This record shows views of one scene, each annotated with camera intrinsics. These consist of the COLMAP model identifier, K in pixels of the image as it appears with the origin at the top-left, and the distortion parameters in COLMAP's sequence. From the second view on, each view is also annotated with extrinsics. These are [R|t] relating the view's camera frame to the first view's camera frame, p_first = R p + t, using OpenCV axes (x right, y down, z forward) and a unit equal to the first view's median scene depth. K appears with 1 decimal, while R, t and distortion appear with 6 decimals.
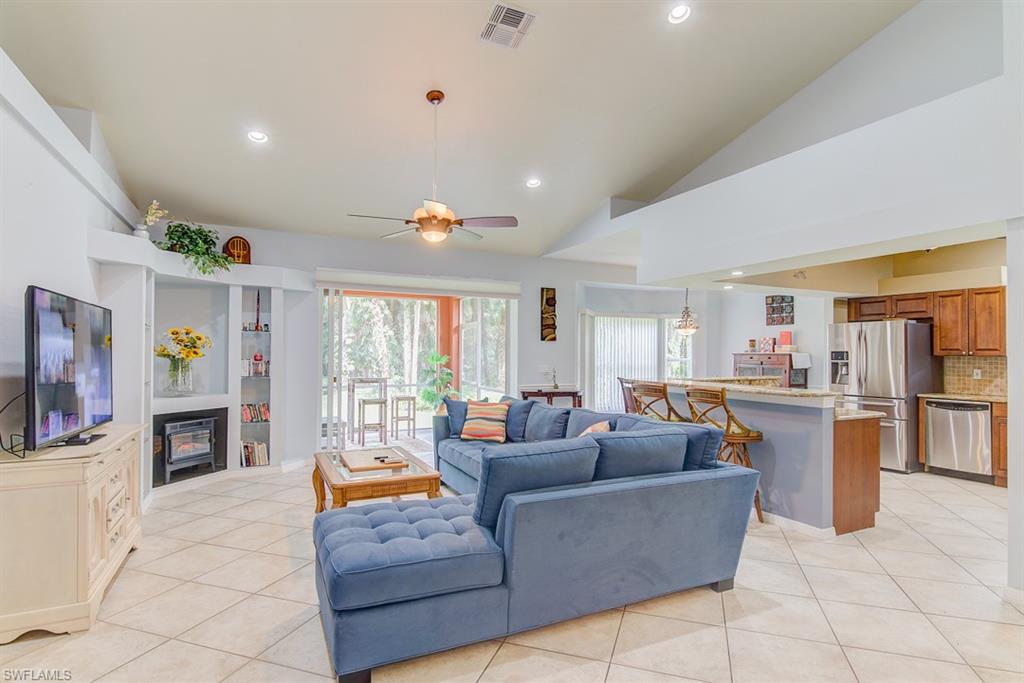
lens RADIAL K [[520.8, 0, 509.6], [0, 520.8, 344.8], [0, 0, 1]] dist [0.002198, -0.009915]
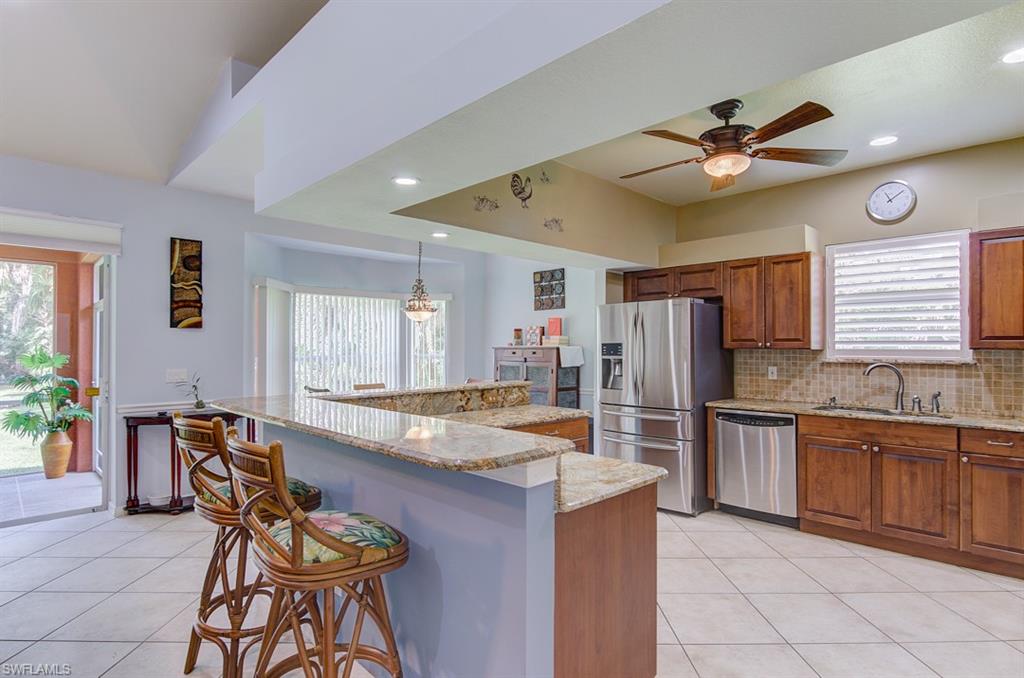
lens RADIAL K [[523.6, 0, 507.2], [0, 523.6, 342.2], [0, 0, 1]] dist [0.003251, -0.011523]
pose [[0.946809, -0.003371, 0.321779, 0.265622], [0.001611, 0.999982, 0.005735, 0.006618], [-0.321792, -0.004912, 0.946797, 0.365183]]
